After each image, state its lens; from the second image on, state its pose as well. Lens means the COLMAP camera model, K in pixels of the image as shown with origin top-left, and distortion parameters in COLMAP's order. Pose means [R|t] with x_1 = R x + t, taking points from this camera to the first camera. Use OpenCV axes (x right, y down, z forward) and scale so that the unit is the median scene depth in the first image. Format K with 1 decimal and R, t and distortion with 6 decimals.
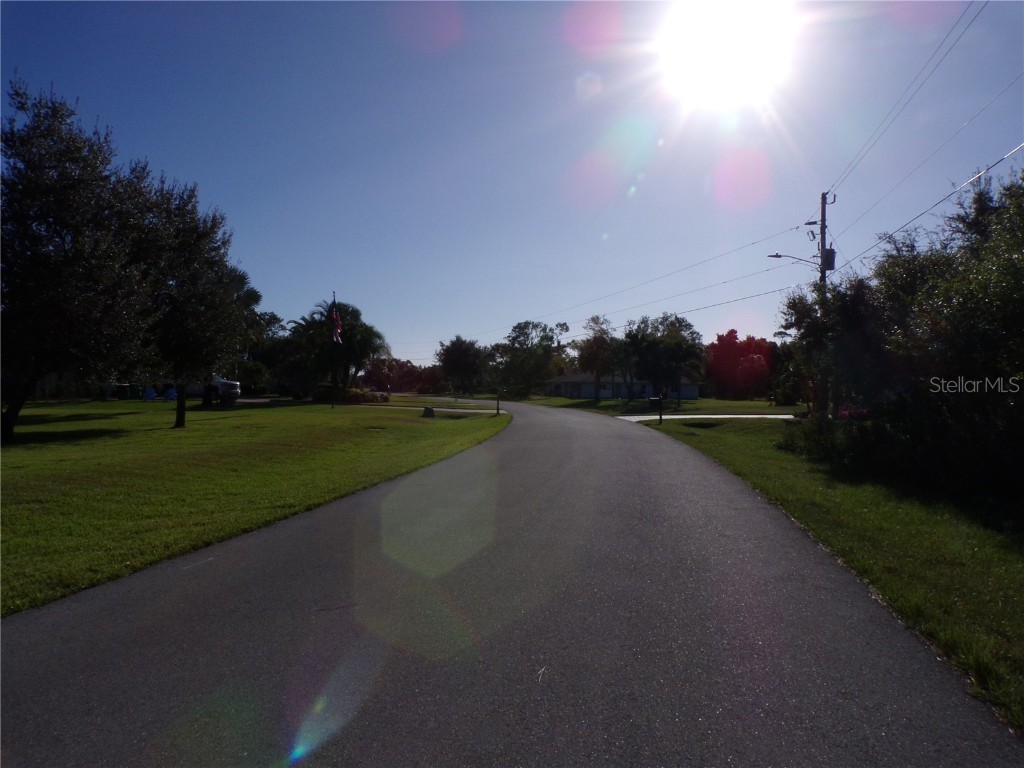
lens RADIAL K [[687.4, 0, 509.6], [0, 687.4, 387.5], [0, 0, 1]] dist [-0.035900, 0.036080]
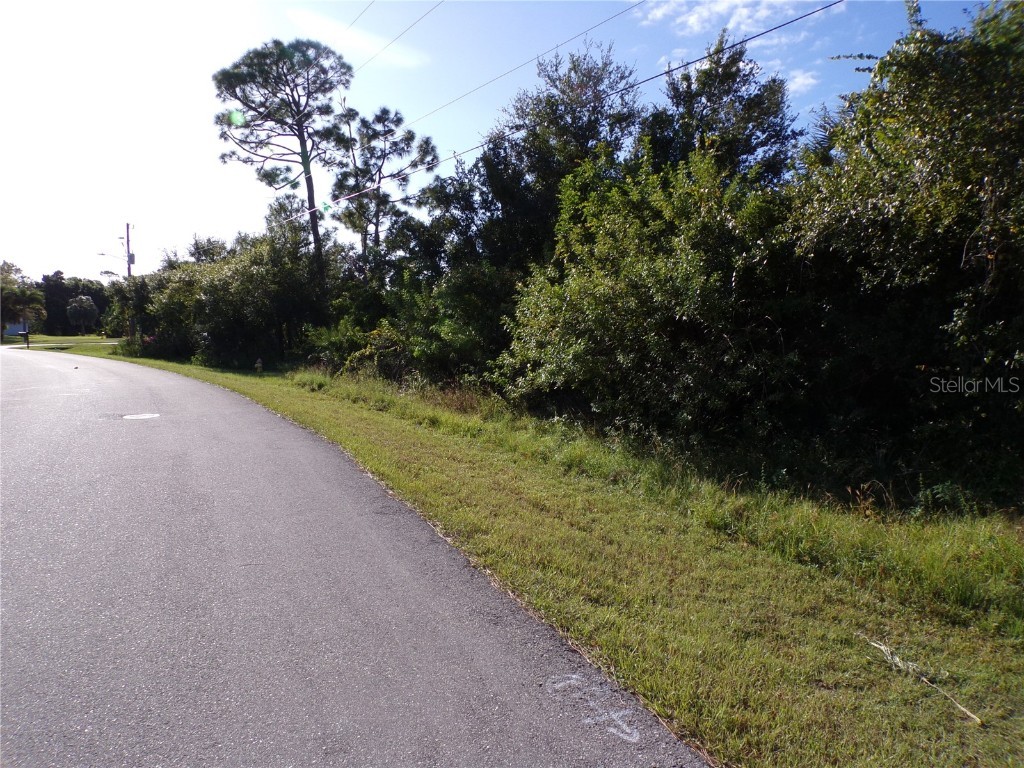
lens RADIAL K [[687.4, 0, 509.6], [0, 687.4, 387.5], [0, 0, 1]] dist [-0.035900, 0.036080]
pose [[0.617259, -0.079689, 0.782714, -0.115752], [0.006084, 0.995311, 0.096536, -0.000688], [-0.786736, -0.054825, 0.614850, -0.293663]]
